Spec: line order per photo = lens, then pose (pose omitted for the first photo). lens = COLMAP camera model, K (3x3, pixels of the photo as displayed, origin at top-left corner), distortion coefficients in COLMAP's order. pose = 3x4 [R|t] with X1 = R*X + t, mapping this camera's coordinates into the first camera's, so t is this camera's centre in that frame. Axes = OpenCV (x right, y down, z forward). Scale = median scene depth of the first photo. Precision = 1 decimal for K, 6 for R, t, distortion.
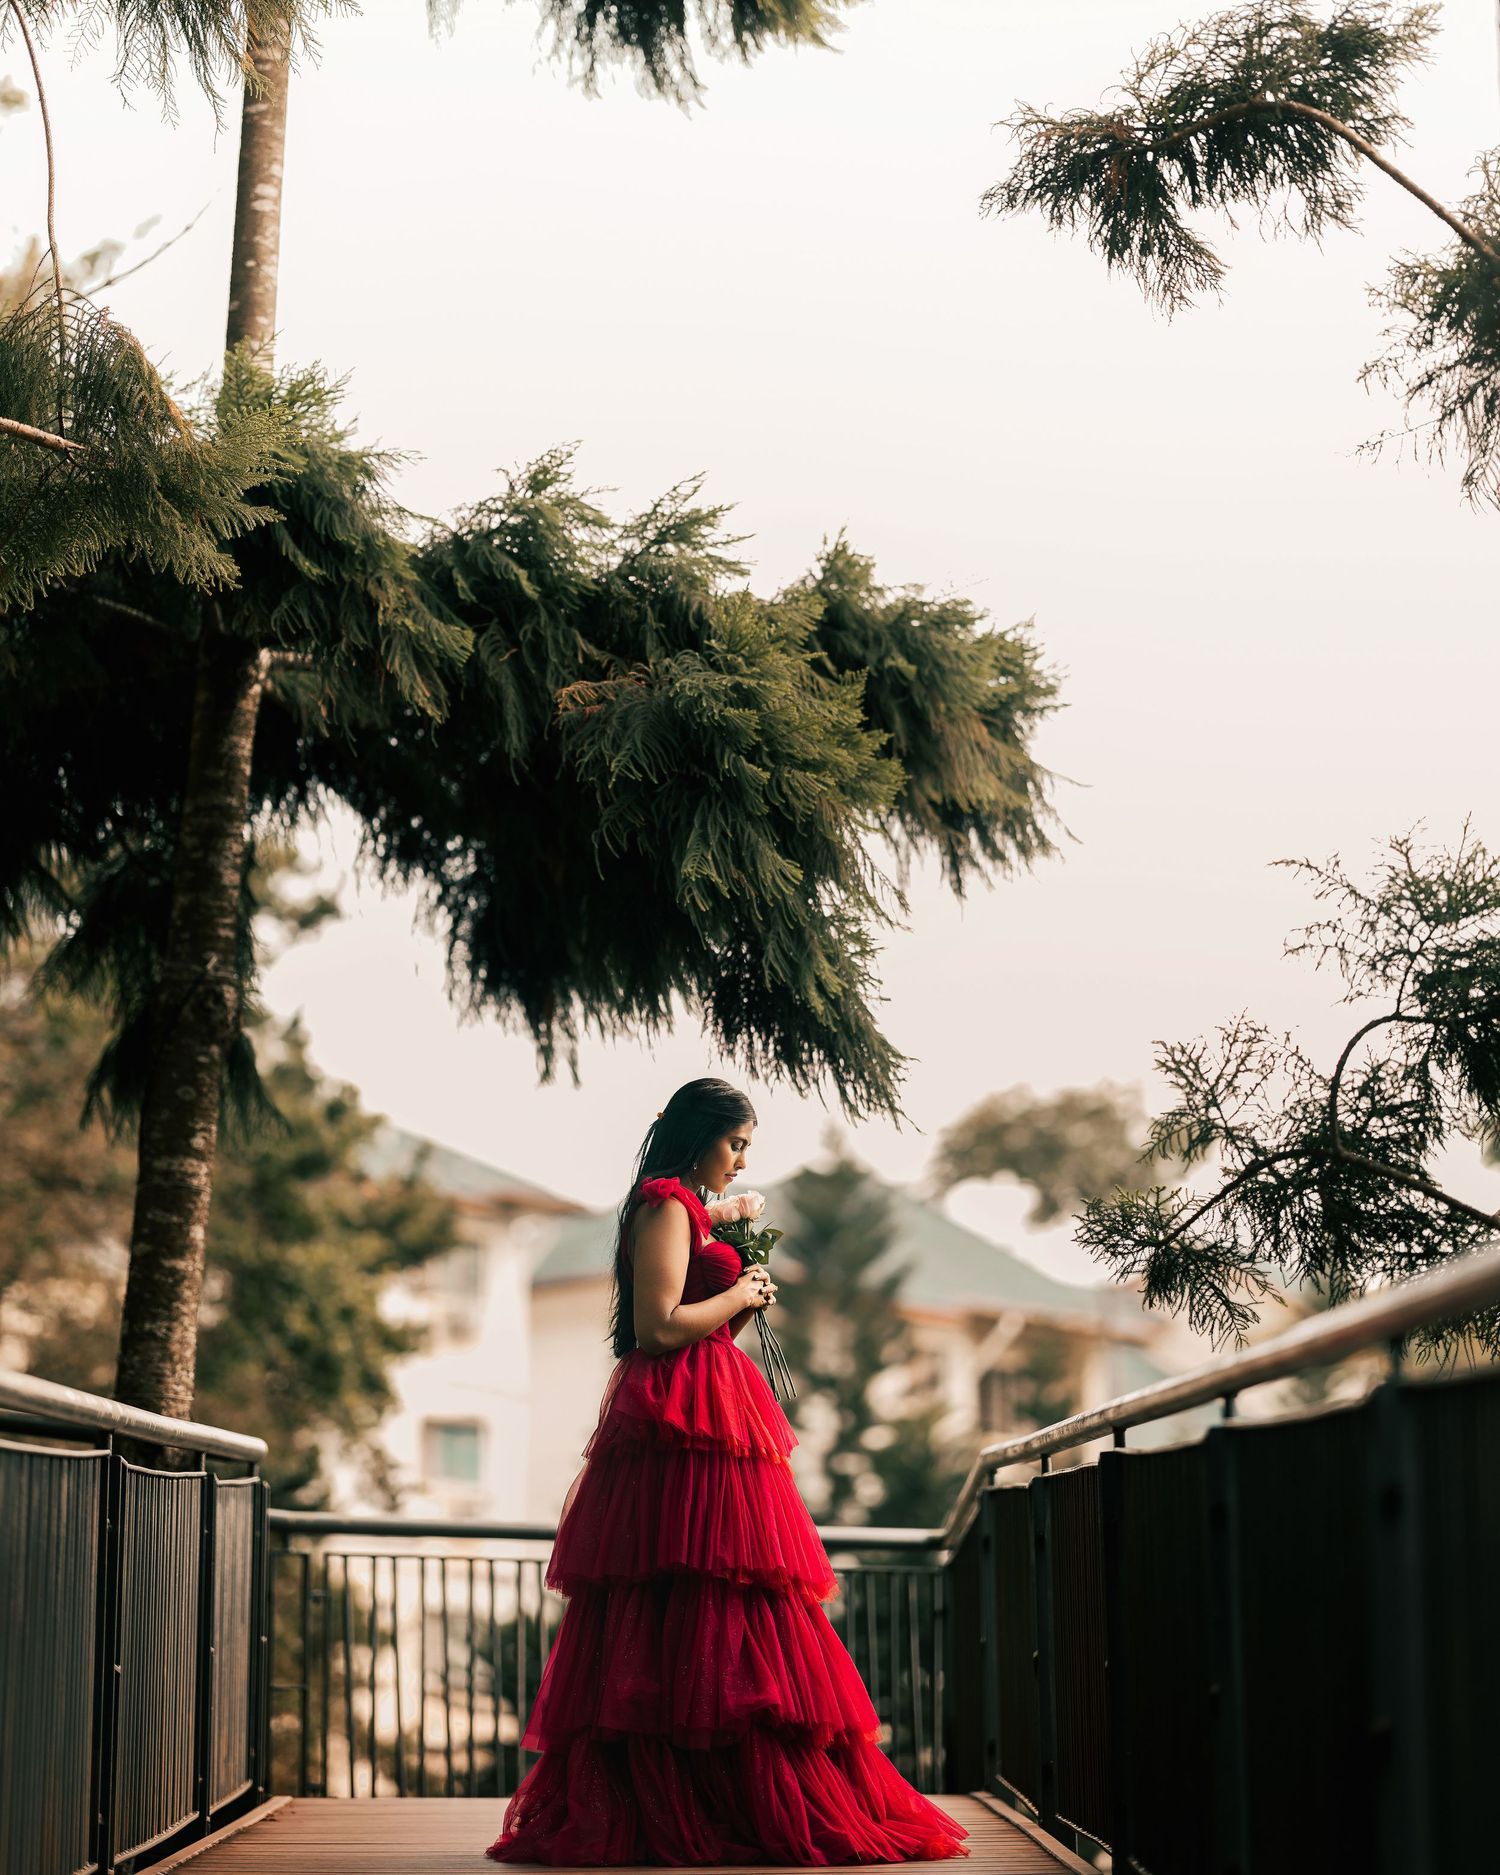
lens RADIAL K [[5683.6, 0, 750.0], [0, 5683.6, 937.5], [0, 0, 1]] dist [-0.018707, -0.396825]
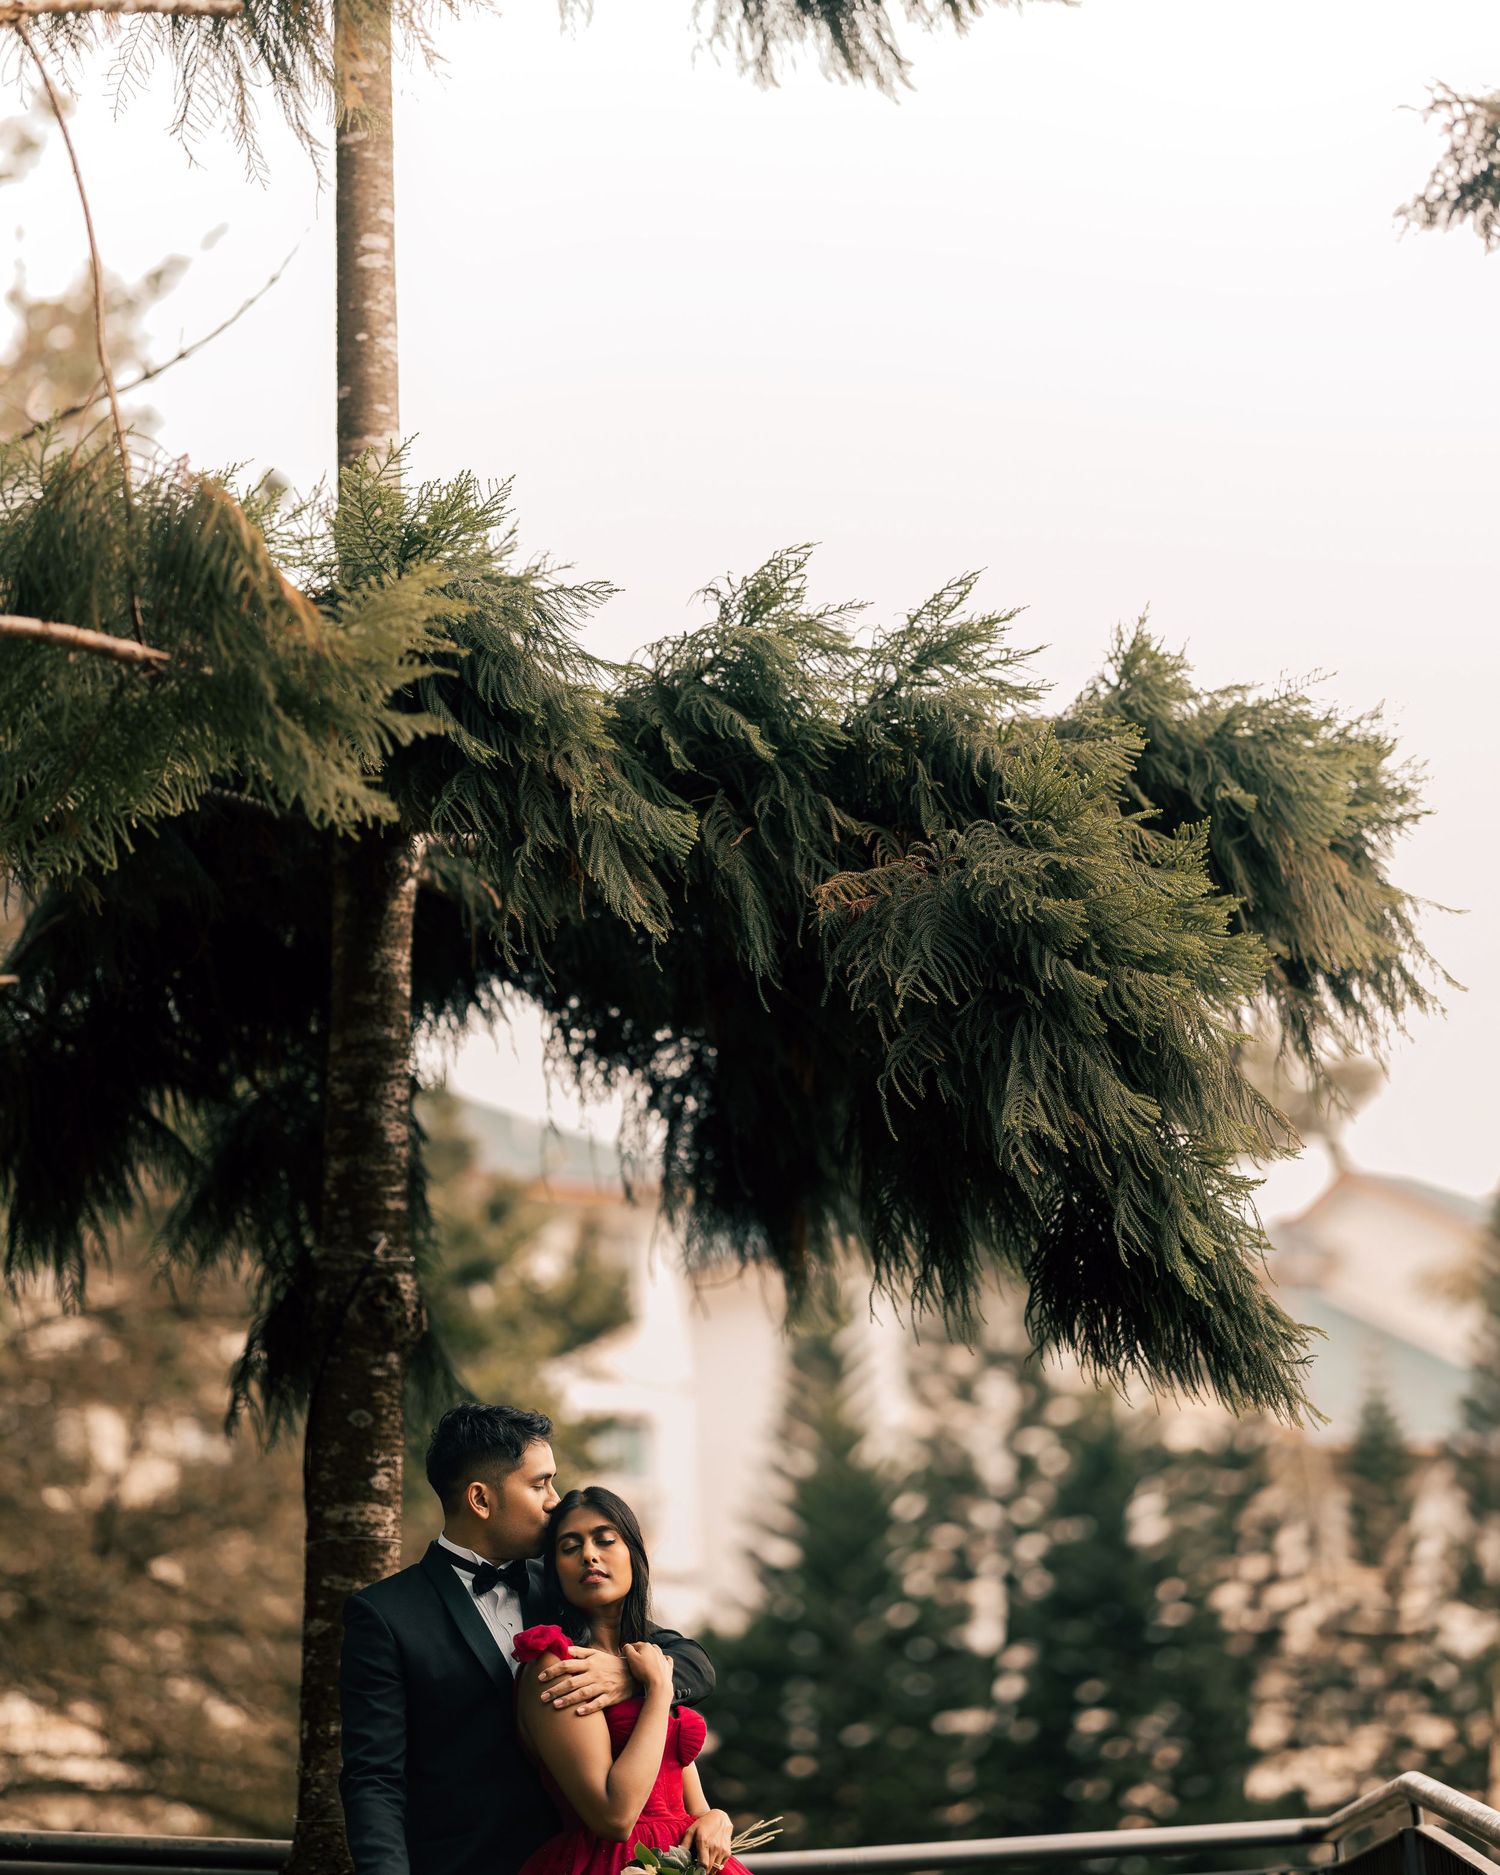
lens RADIAL K [[5683.6, 0, 750.0], [0, 5683.6, 937.5], [0, 0, 1]] dist [-0.018707, -0.396825]
pose [[0.997186, -0.072126, -0.020442, -0.025522], [0.072381, 0.997304, 0.012046, -0.043326], [0.019518, -0.013491, 0.999718, 0.225985]]
